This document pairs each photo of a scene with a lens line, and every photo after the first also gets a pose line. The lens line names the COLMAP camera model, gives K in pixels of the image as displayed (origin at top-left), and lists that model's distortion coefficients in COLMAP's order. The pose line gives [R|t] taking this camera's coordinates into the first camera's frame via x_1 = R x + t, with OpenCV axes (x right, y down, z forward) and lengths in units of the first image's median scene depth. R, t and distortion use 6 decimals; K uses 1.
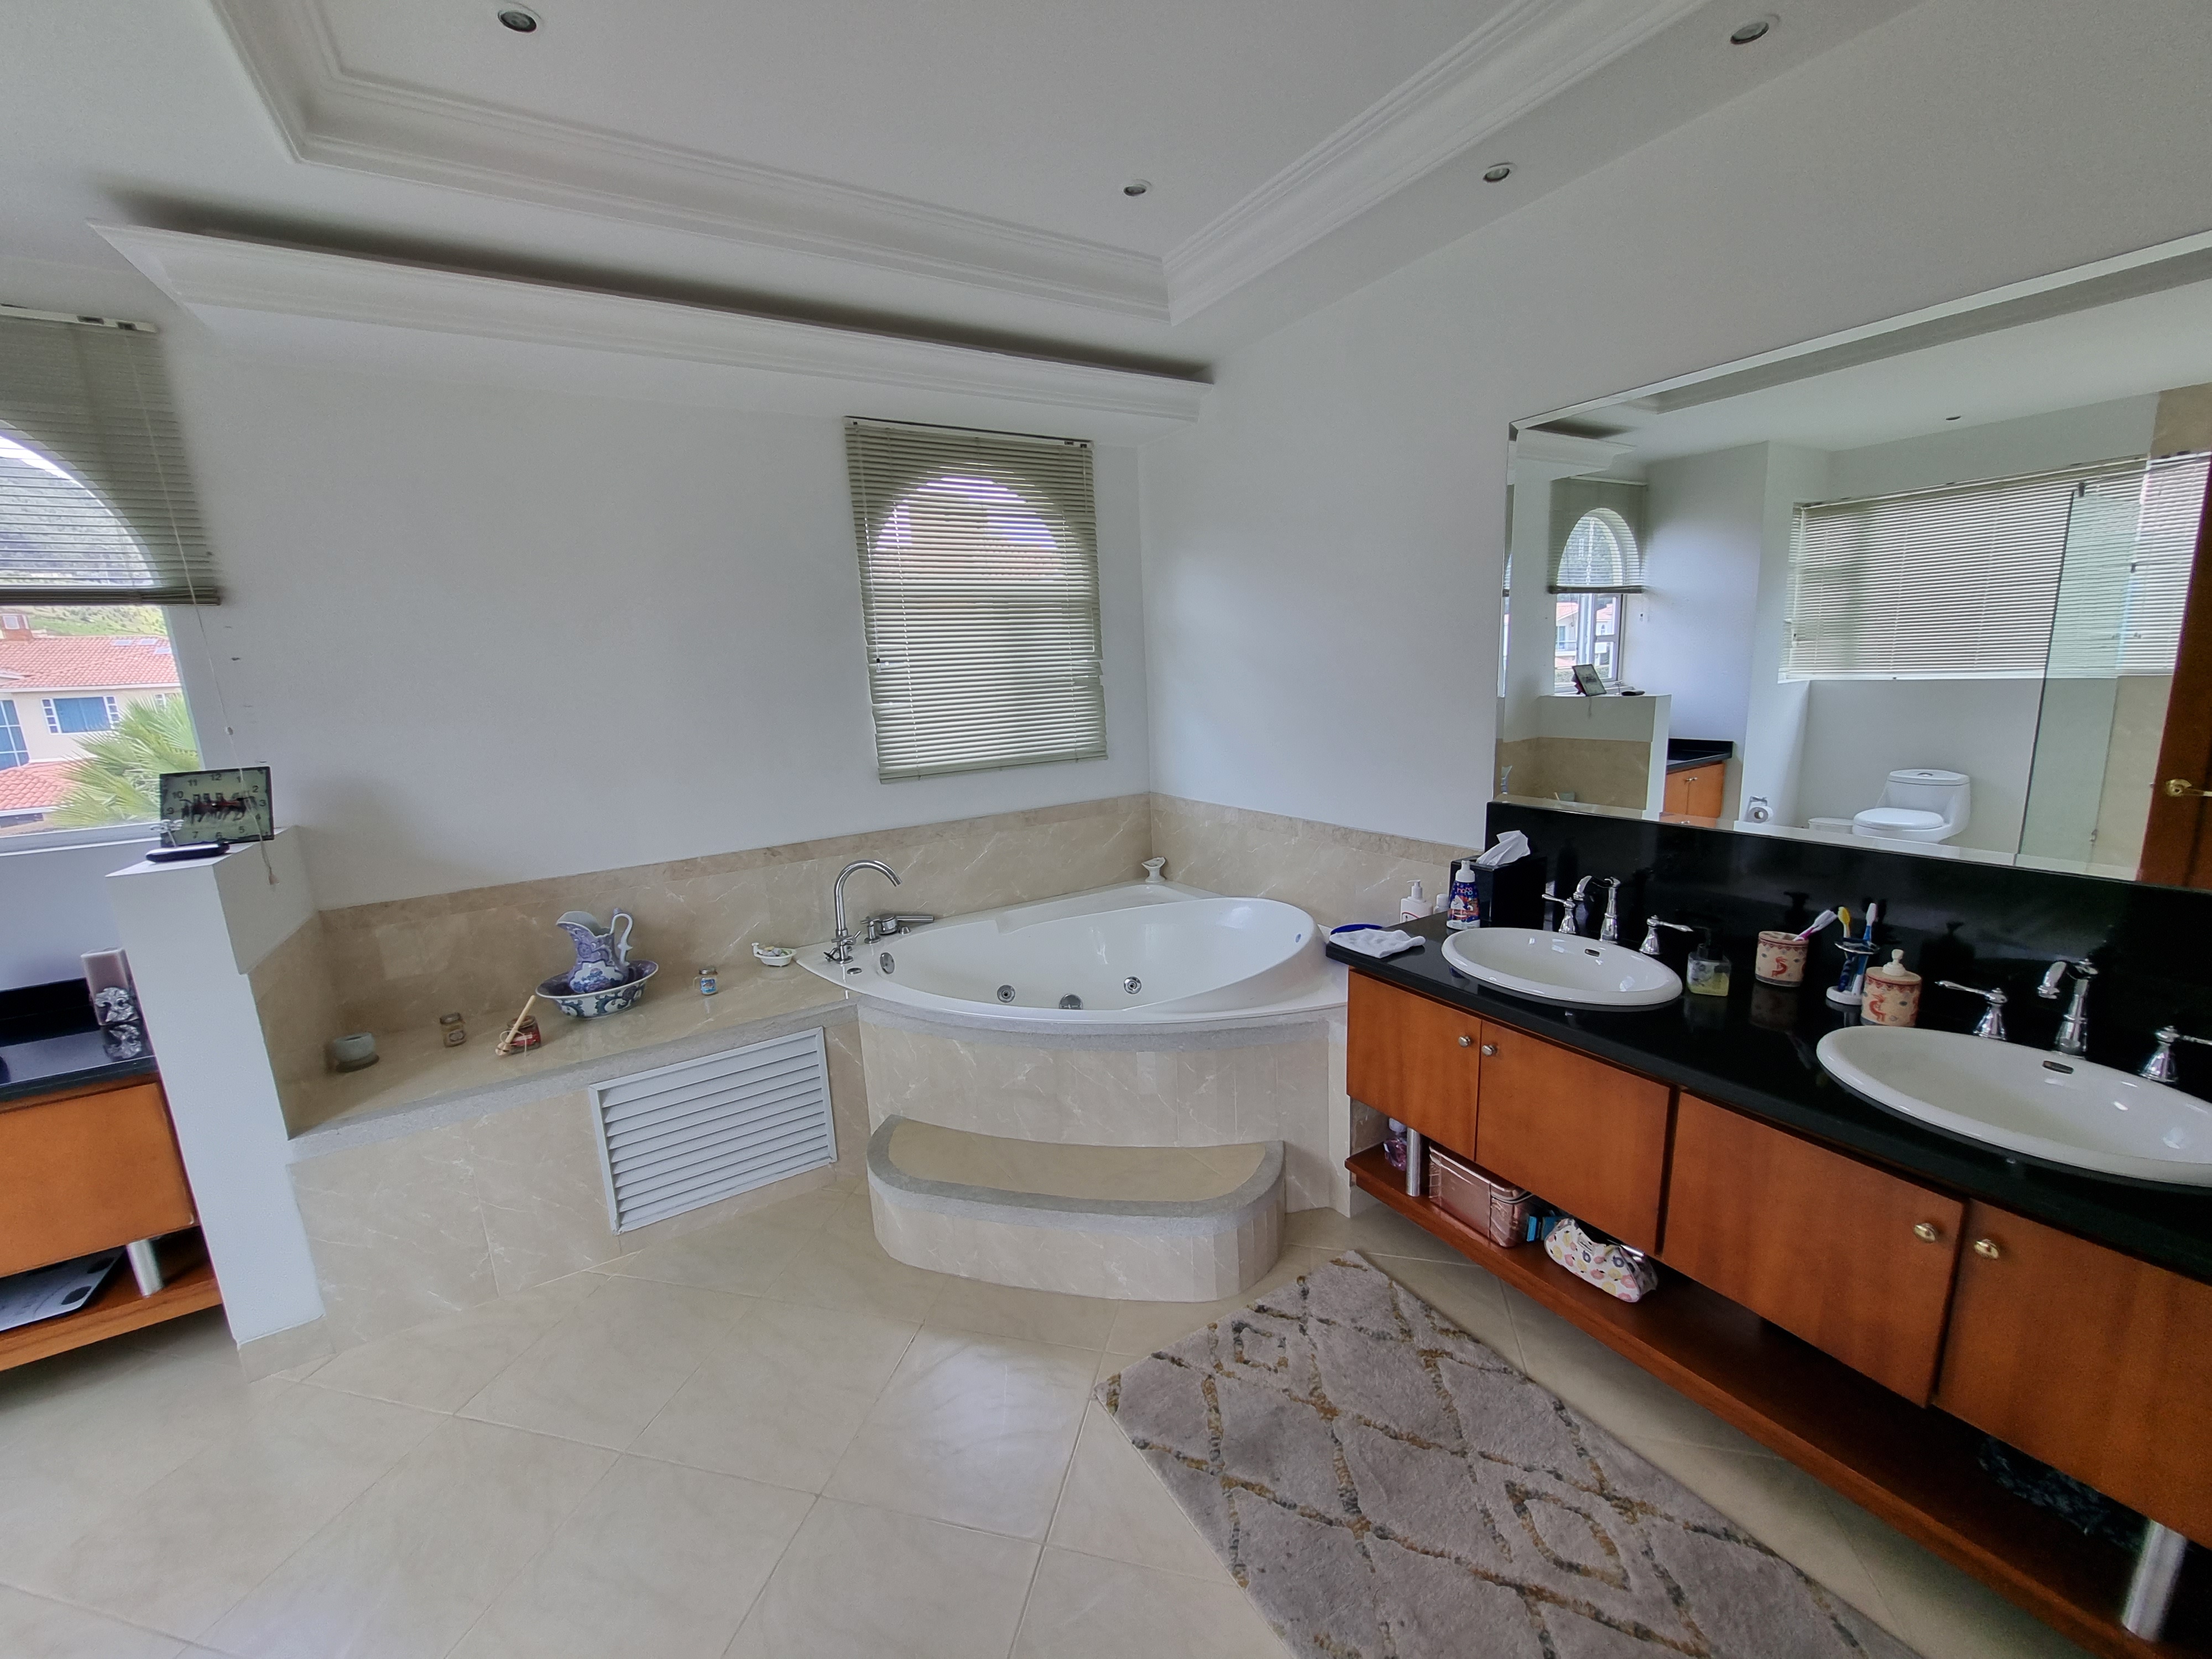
lens RADIAL K [[861.4, 0, 1104.4], [0, 861.4, 826.5], [0, 0, 1]] dist [-0.000777, 0.000701]
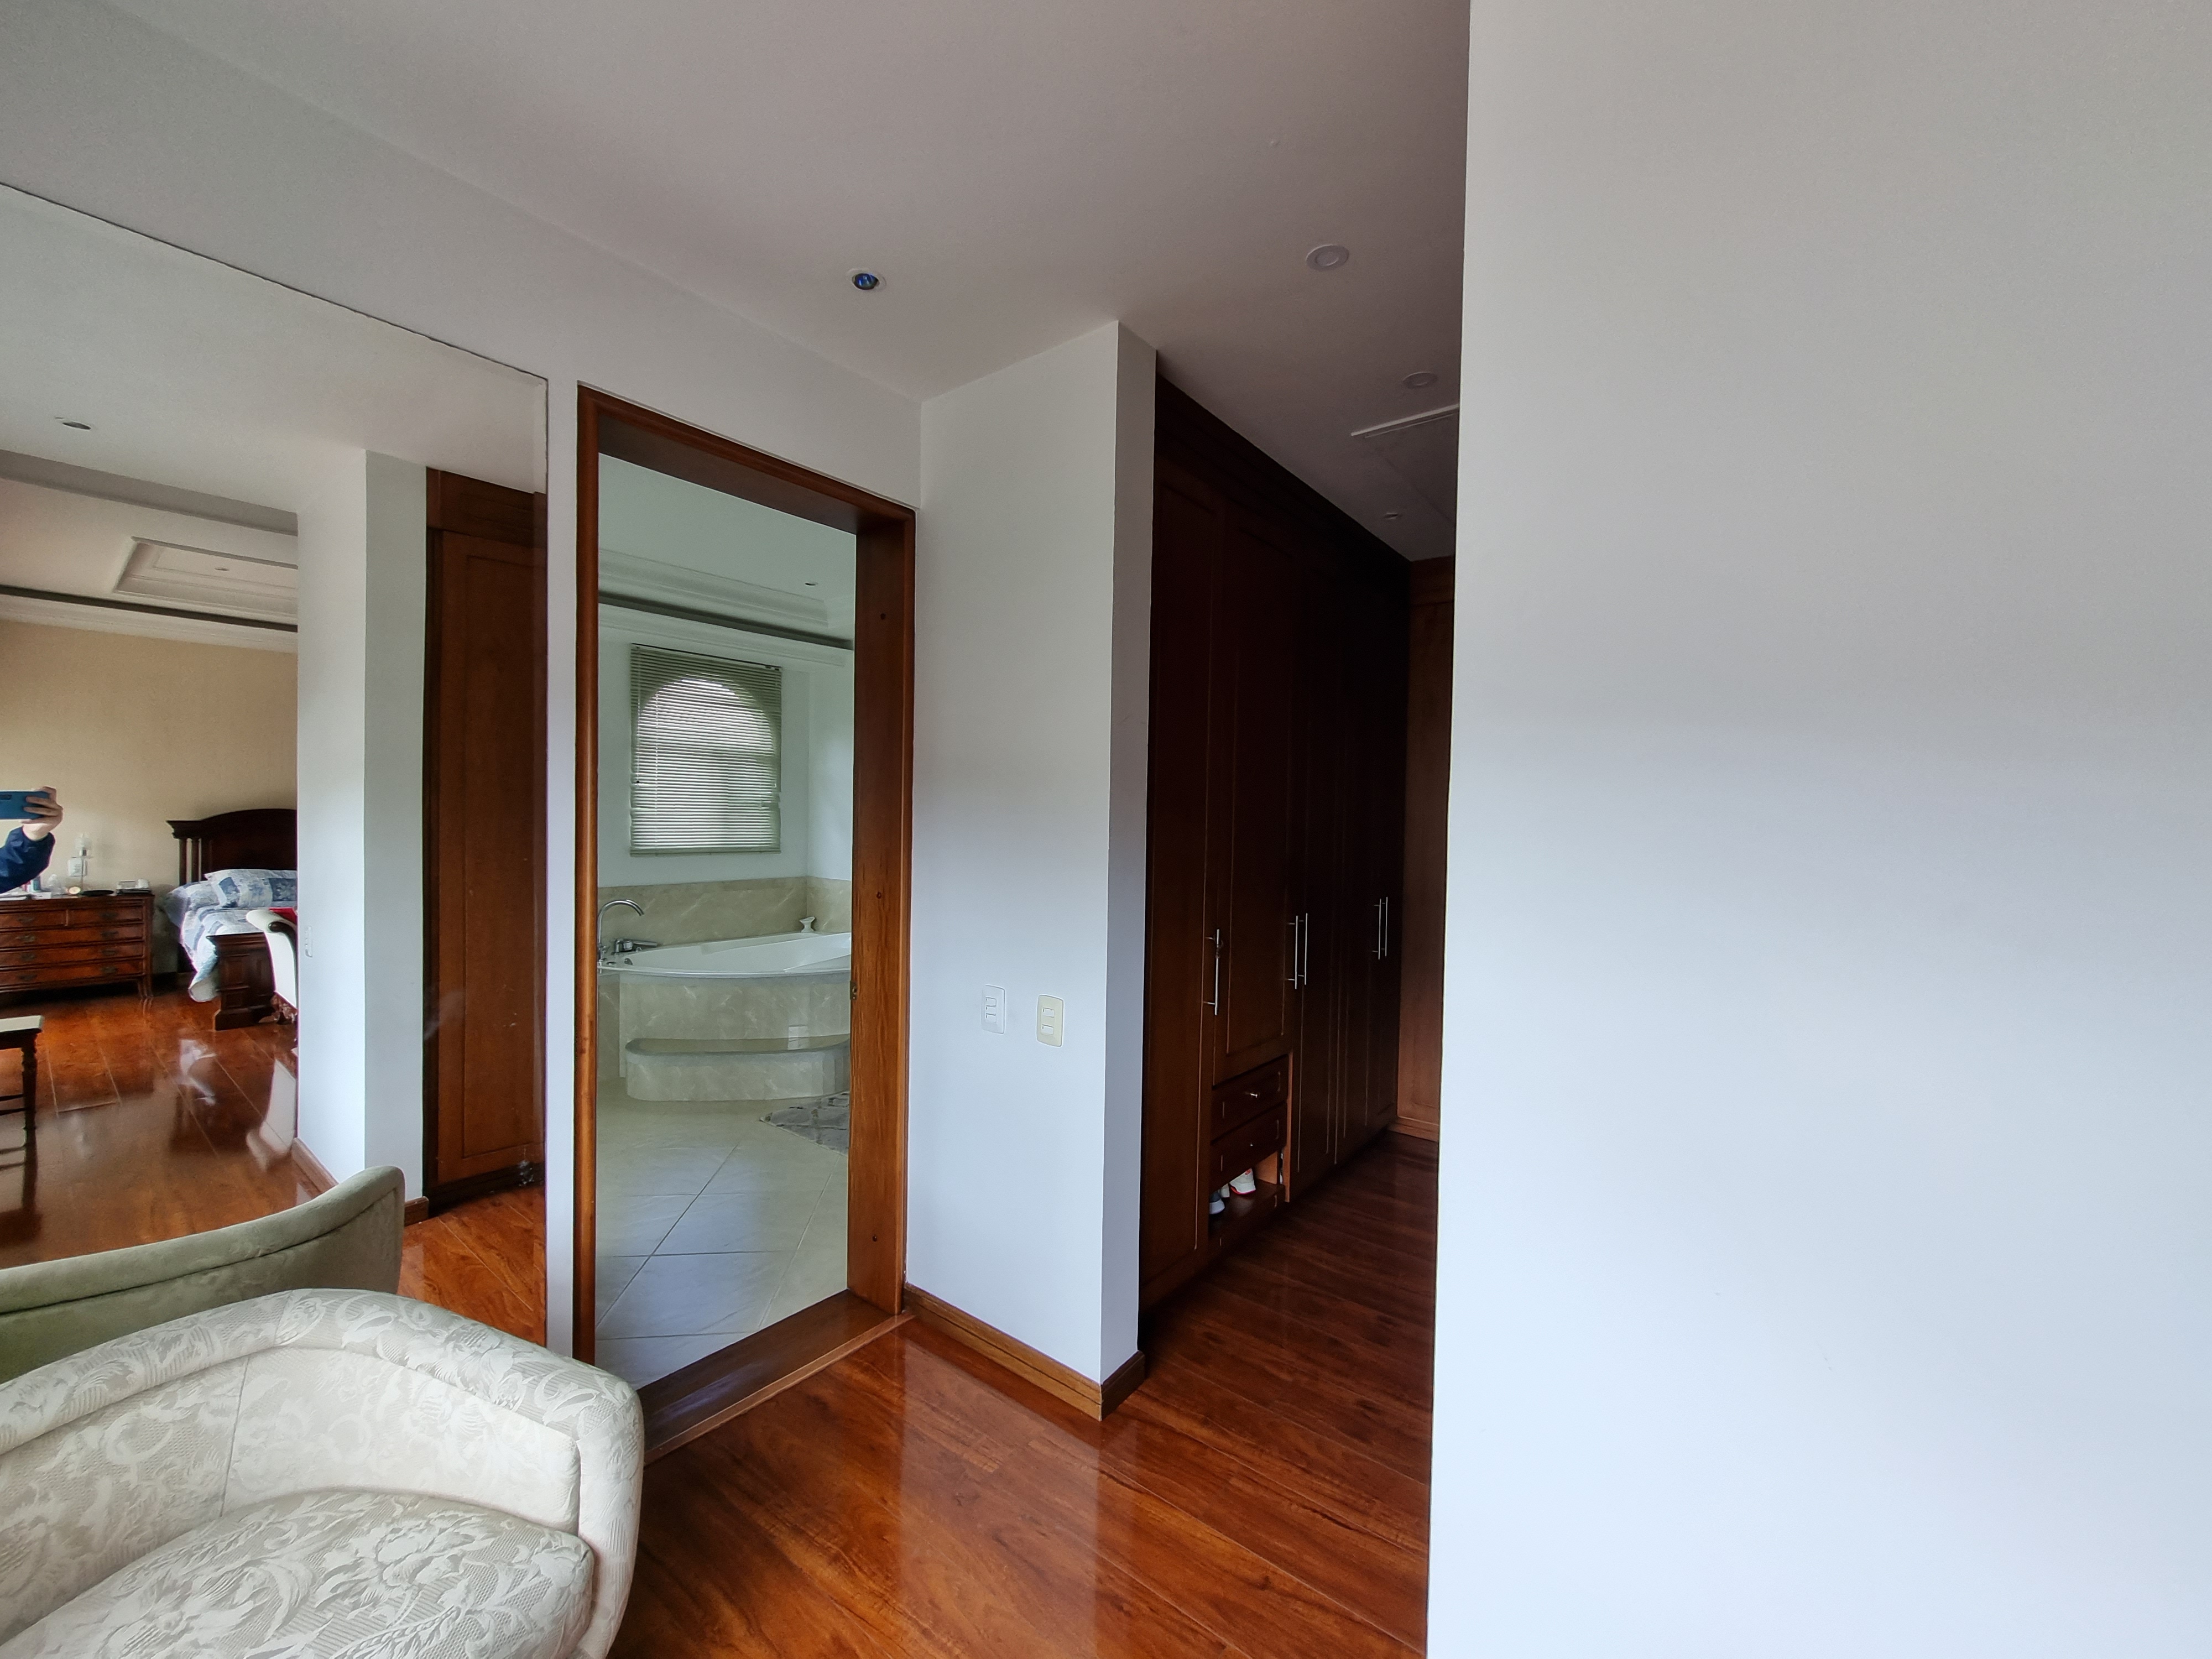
lens RADIAL K [[861.4, 0, 1094.6], [0, 861.4, 832.9], [0, 0, 1]] dist [-0.000777, 0.000701]
pose [[0.936441, 0.057366, 0.346104, -0.006032], [0.002815, 0.985280, -0.170925, 0.170133], [-0.350815, 0.161035, 0.922495, -0.737973]]
